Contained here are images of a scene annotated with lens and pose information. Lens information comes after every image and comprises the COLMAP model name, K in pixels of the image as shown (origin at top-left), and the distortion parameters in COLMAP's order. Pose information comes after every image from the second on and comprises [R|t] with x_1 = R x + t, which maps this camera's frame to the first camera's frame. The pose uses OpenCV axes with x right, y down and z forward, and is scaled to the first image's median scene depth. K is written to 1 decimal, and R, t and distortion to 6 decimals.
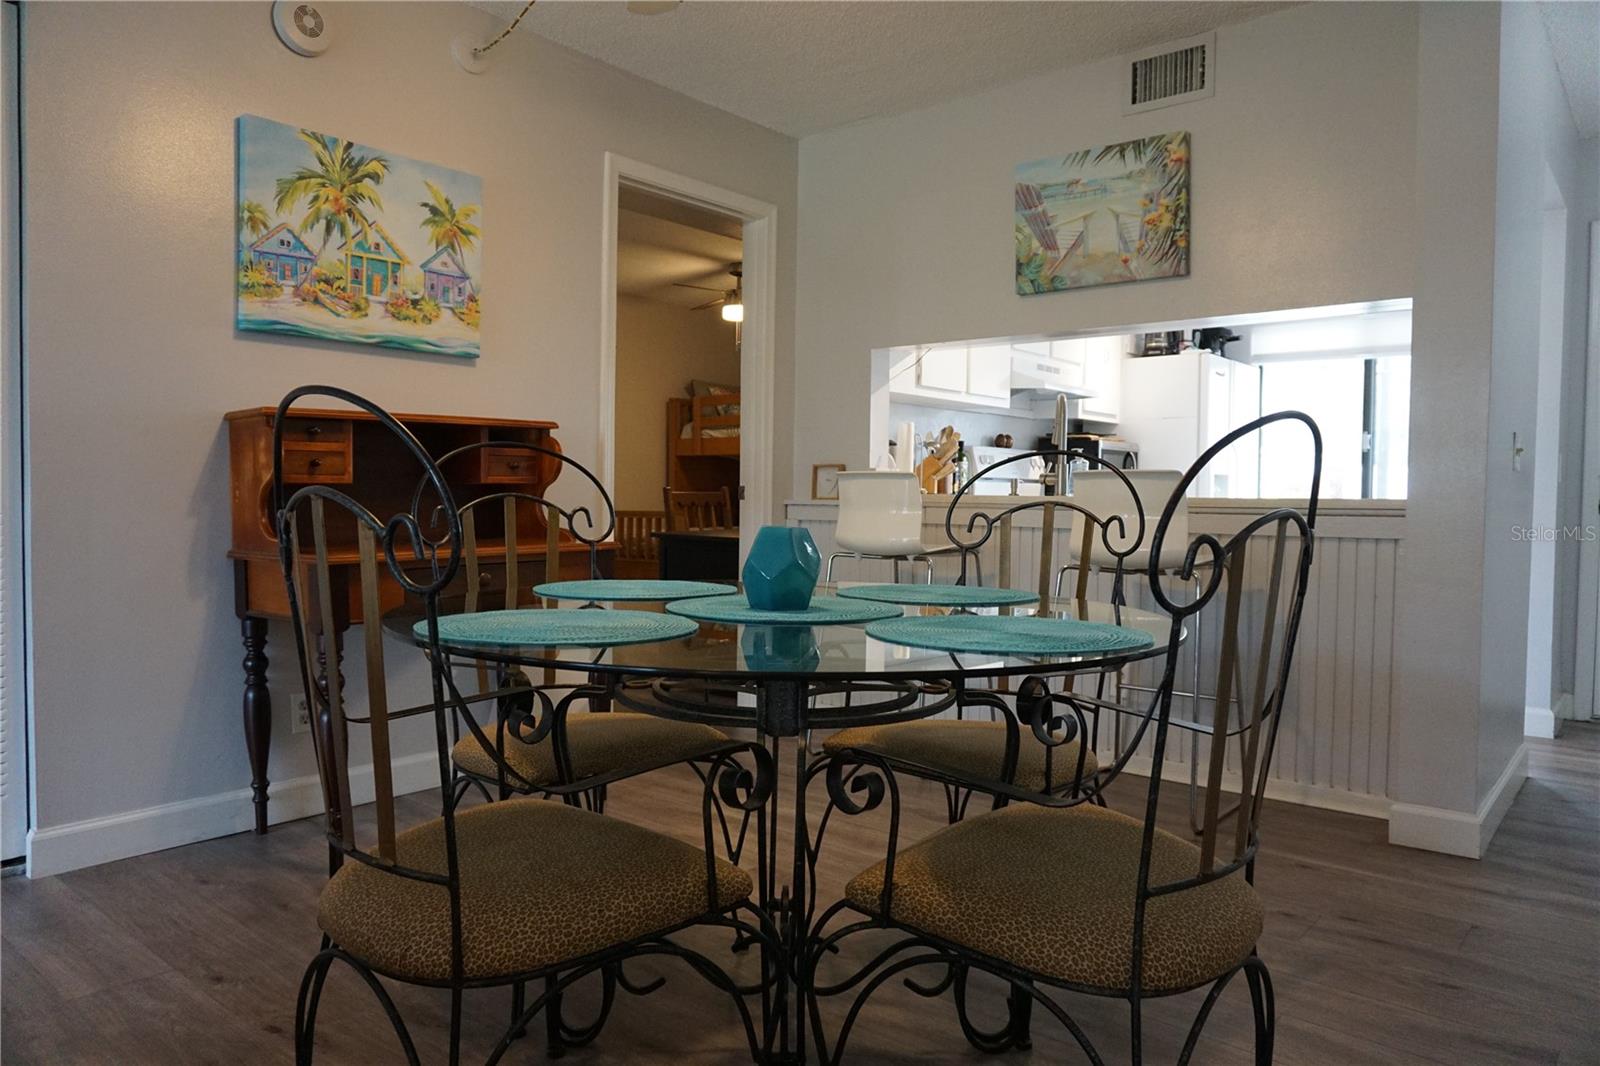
lens RADIAL K [[1066.7, 0, 795.2], [0, 1066.7, 530.7], [0, 0, 1]] dist [-0.048863, 0.030588]
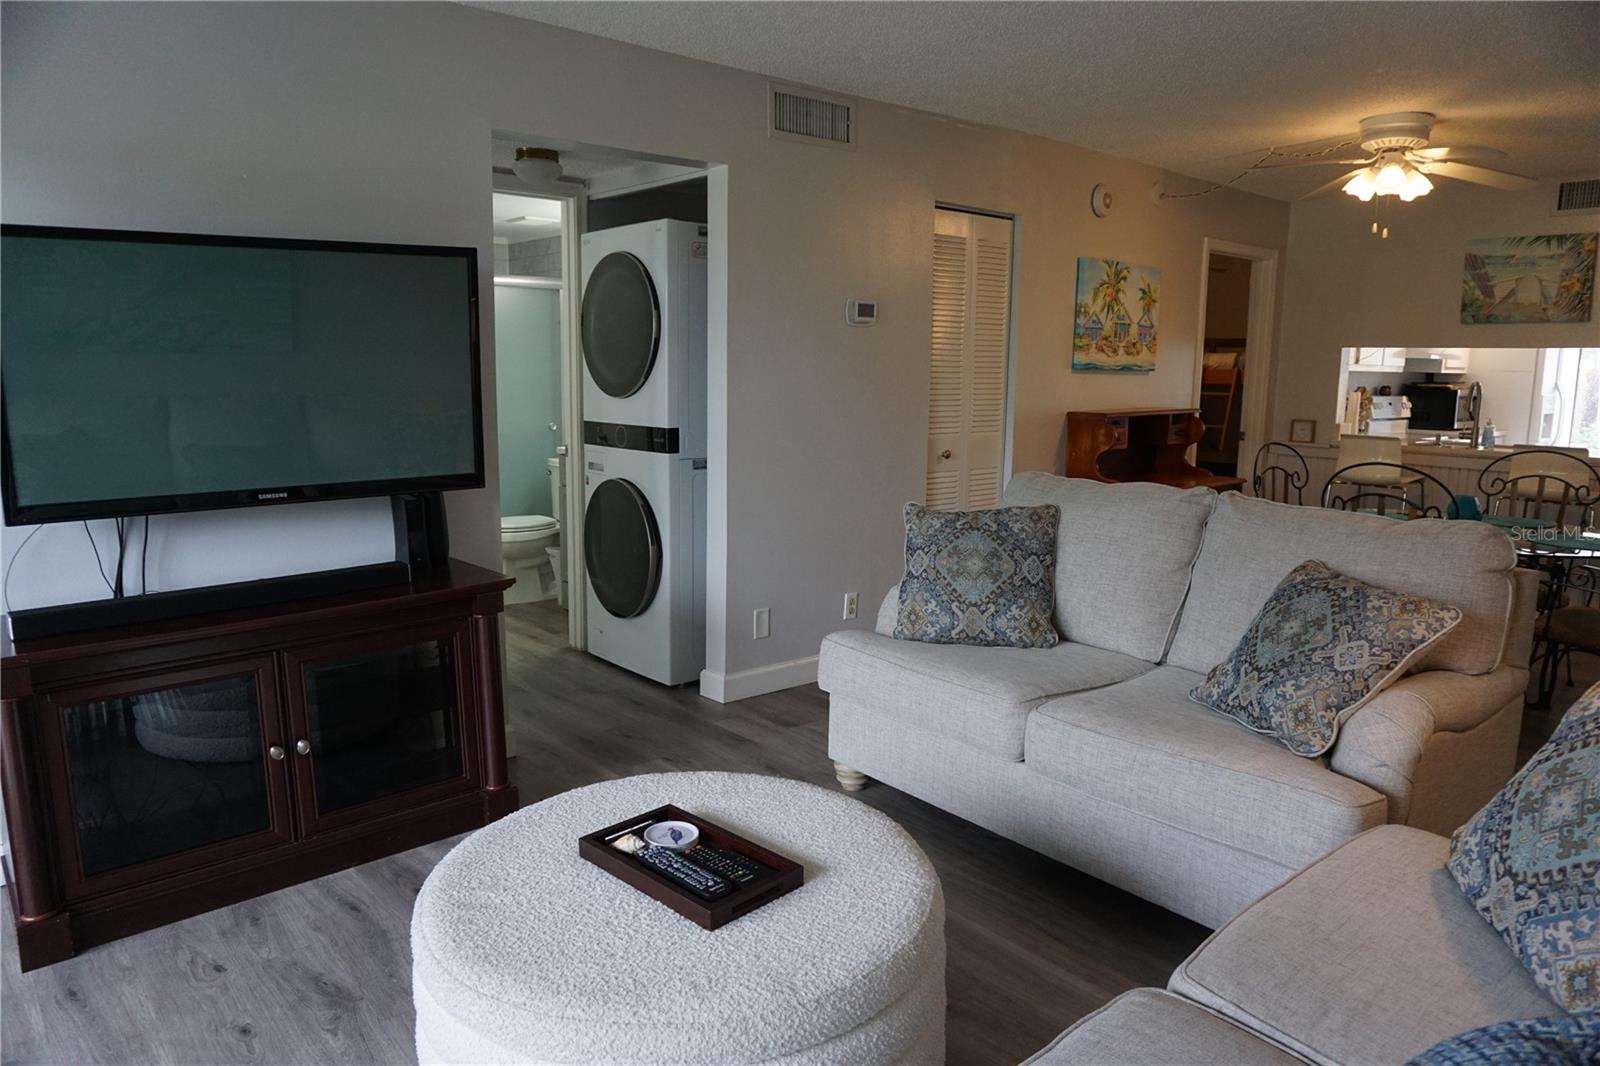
lens RADIAL K [[1066.7, 0, 795.2], [0, 1066.7, 530.7], [0, 0, 1]] dist [-0.048863, 0.030588]
pose [[0.987465, 0.026691, -0.155567, -0.628696], [-0.008129, 0.992890, 0.118758, -0.107245], [0.157631, -0.116005, 0.980661, -0.895043]]
